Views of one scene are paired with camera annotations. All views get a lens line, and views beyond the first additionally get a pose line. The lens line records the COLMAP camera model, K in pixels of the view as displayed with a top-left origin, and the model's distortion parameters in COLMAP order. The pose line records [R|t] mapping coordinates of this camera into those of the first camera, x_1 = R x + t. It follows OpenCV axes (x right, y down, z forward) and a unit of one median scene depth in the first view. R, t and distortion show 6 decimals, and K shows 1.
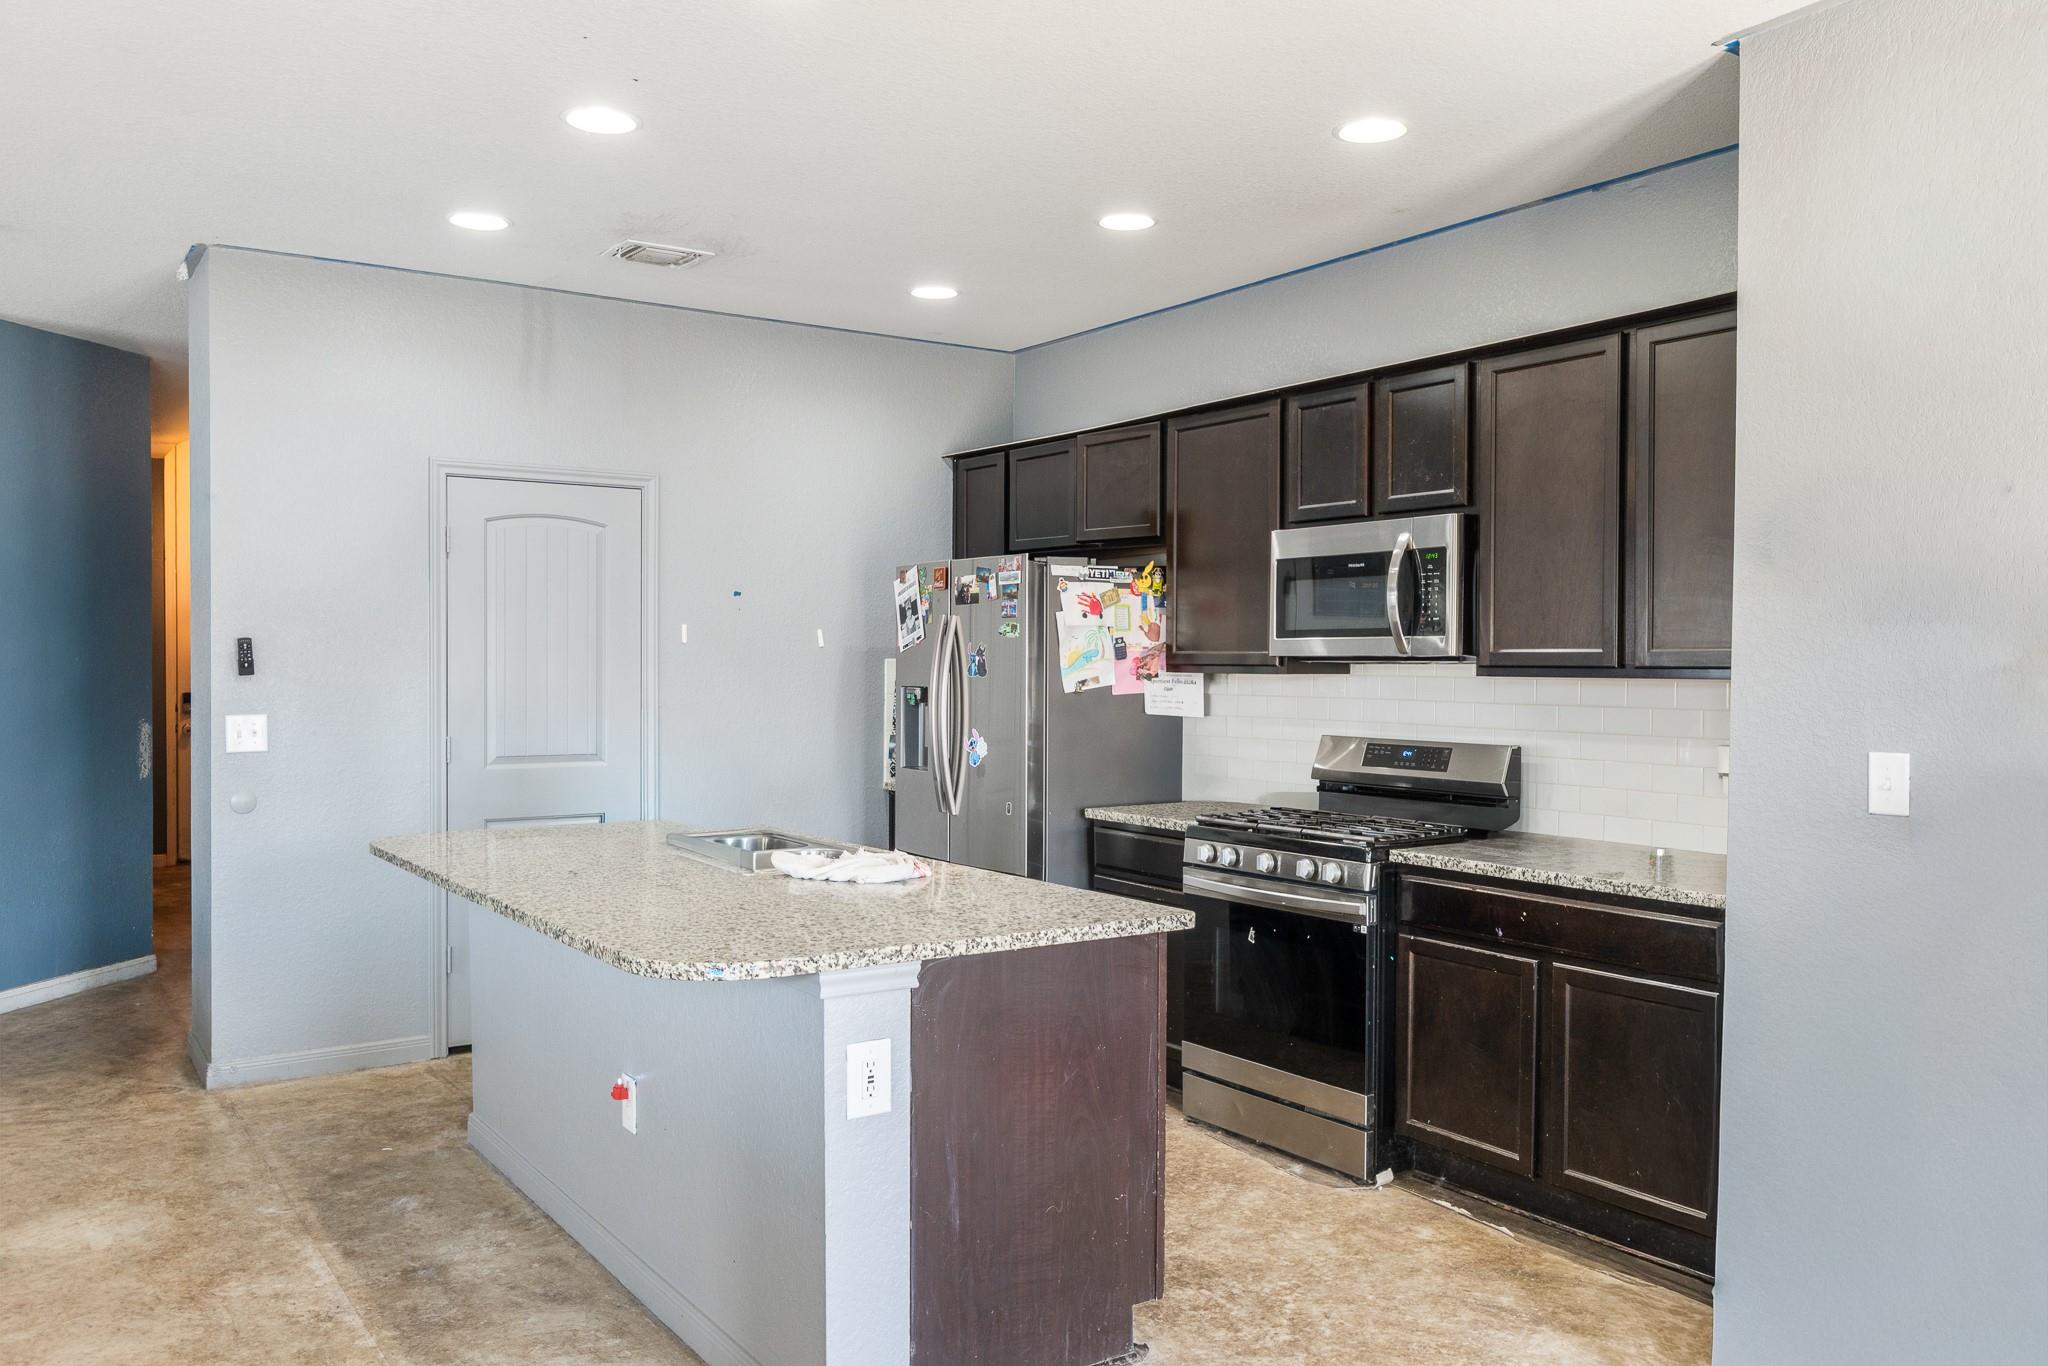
lens RADIAL K [[1594.1, 0, 1027.7], [0, 1594.1, 677.5], [0, 0, 1]] dist [0.029107, 0.001257]
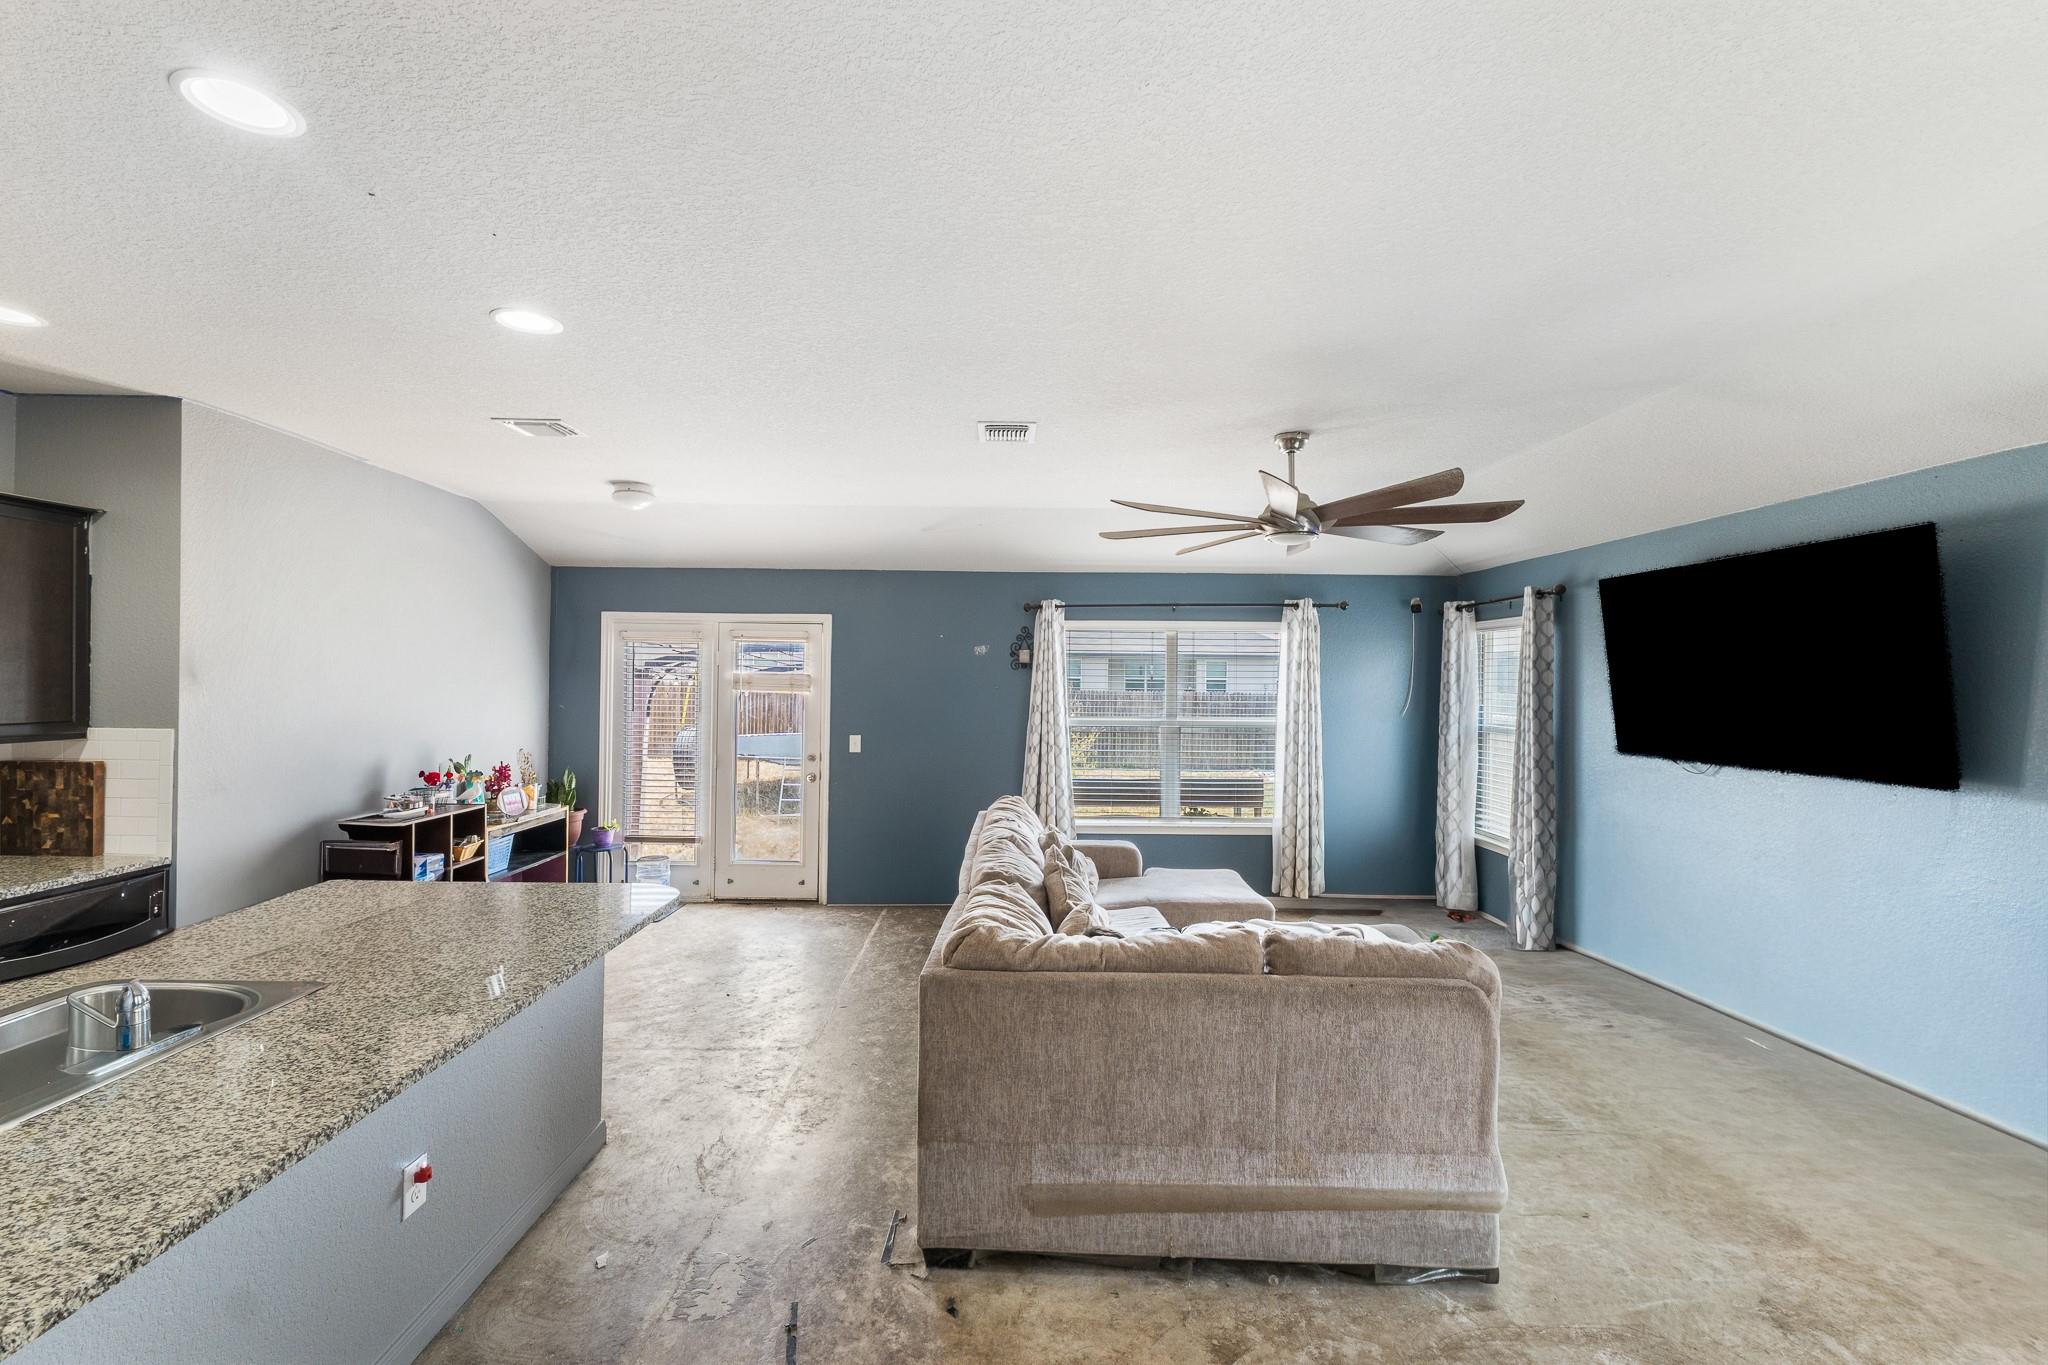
lens RADIAL K [[870.8, 0, 1015.4], [0, 870.8, 678.8], [0, 0, 1]] dist [-0.001293, -0.000086]
pose [[-0.831297, -0.009356, 0.555750, -0.667840], [-0.004292, 0.999937, 0.010413, -0.059501], [-0.555812, 0.006271, -0.831284, 0.930586]]
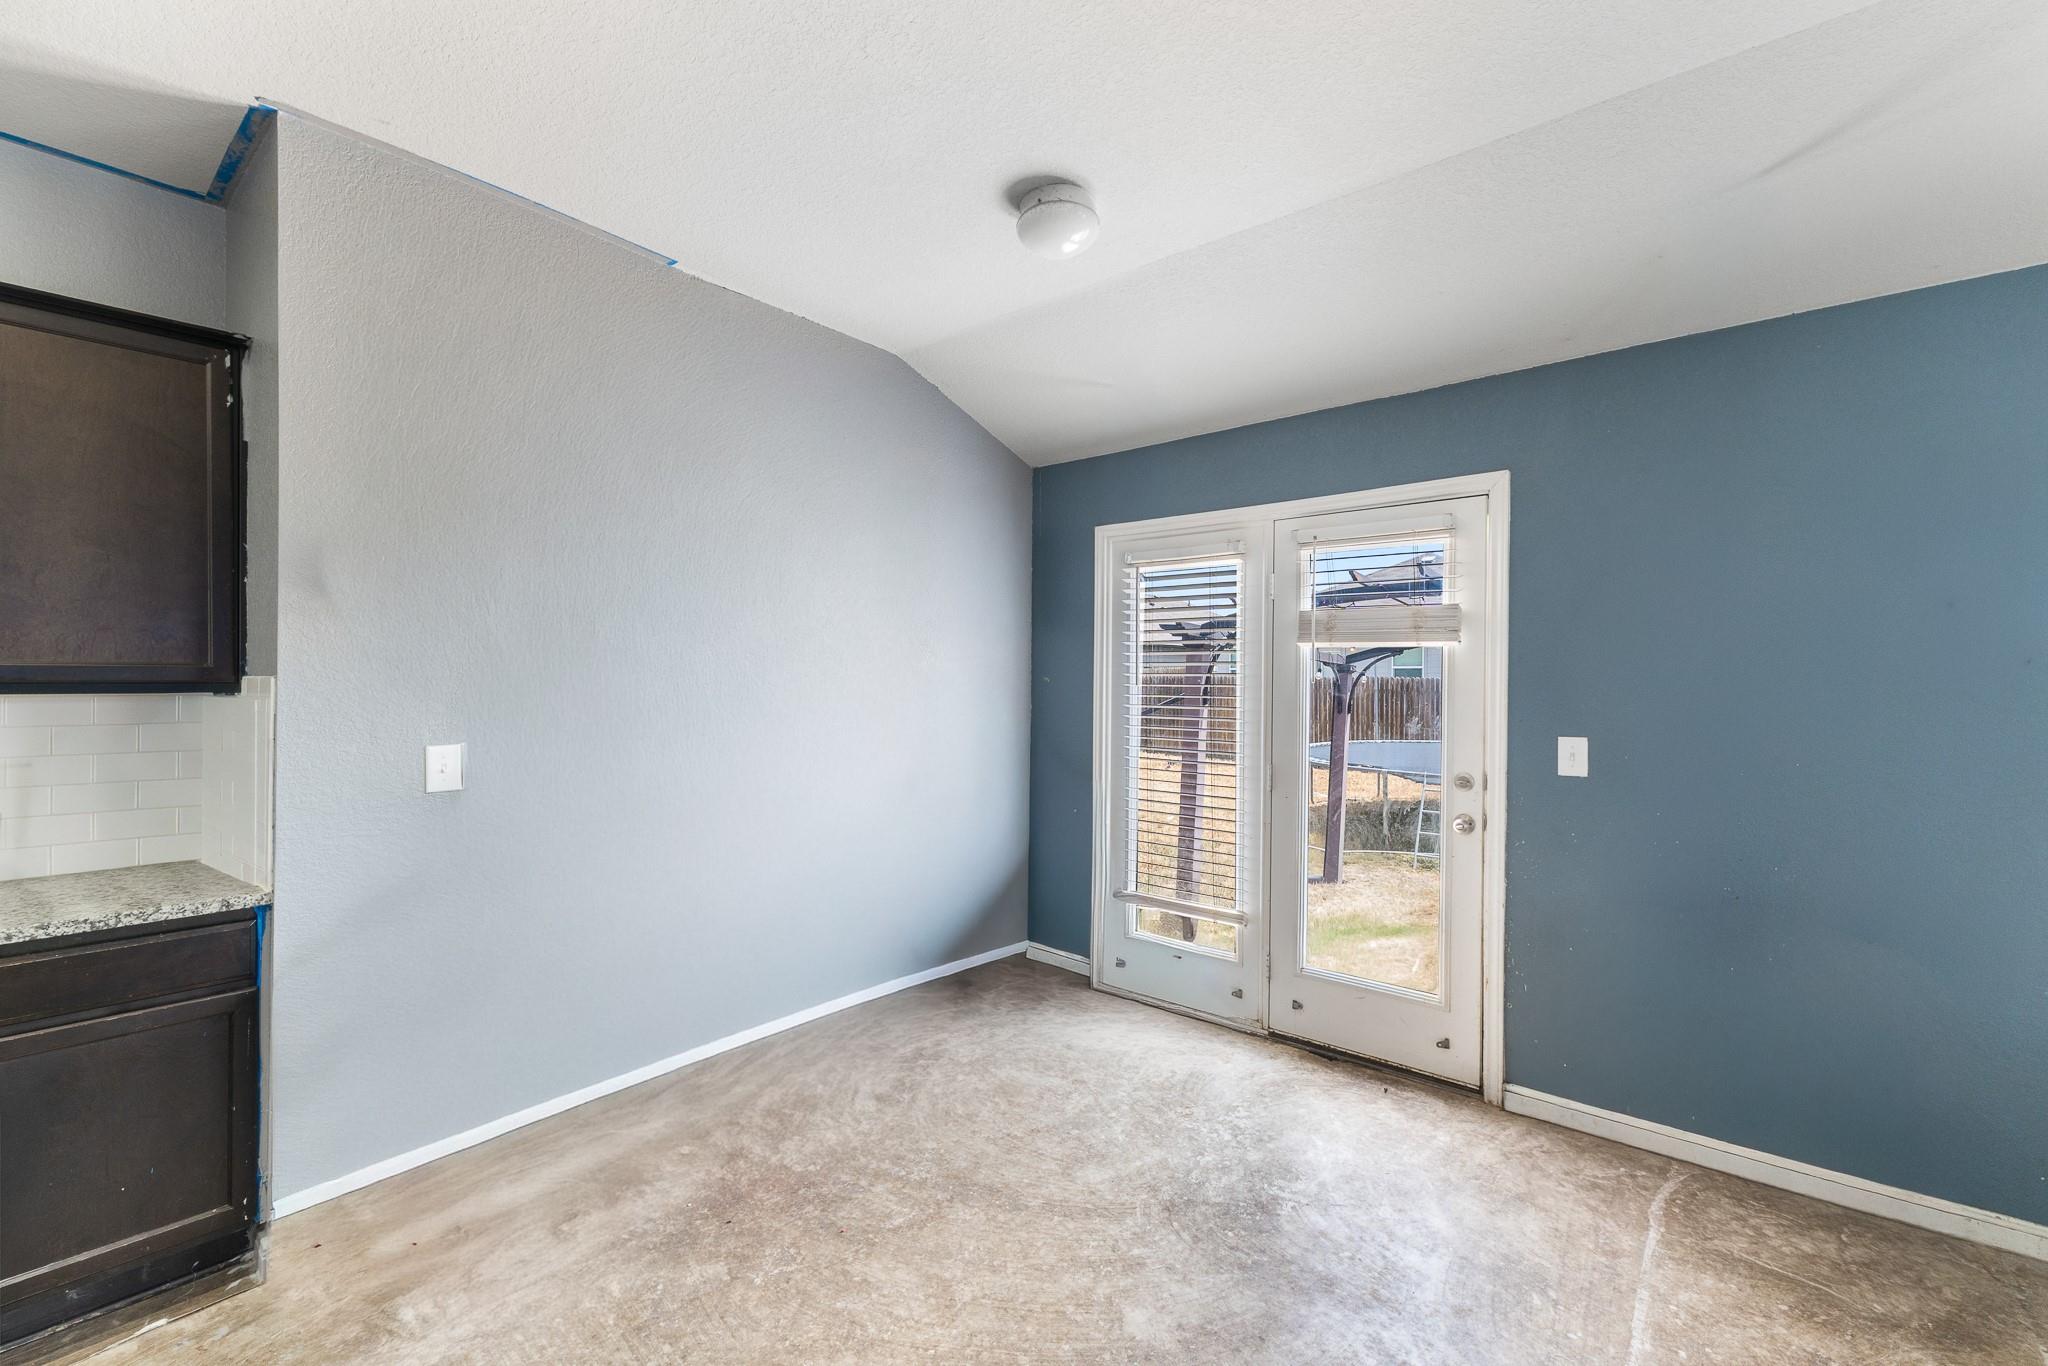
lens RADIAL K [[870.8, 0, 1018.9], [0, 870.8, 685.0], [0, 0, 1]] dist [-0.001293, -0.000086]
pose [[-0.273415, -0.005763, 0.961879, -0.192096], [0.009841, 0.999913, 0.008788, -0.002779], [-0.961846, 0.011868, -0.273334, 0.483088]]
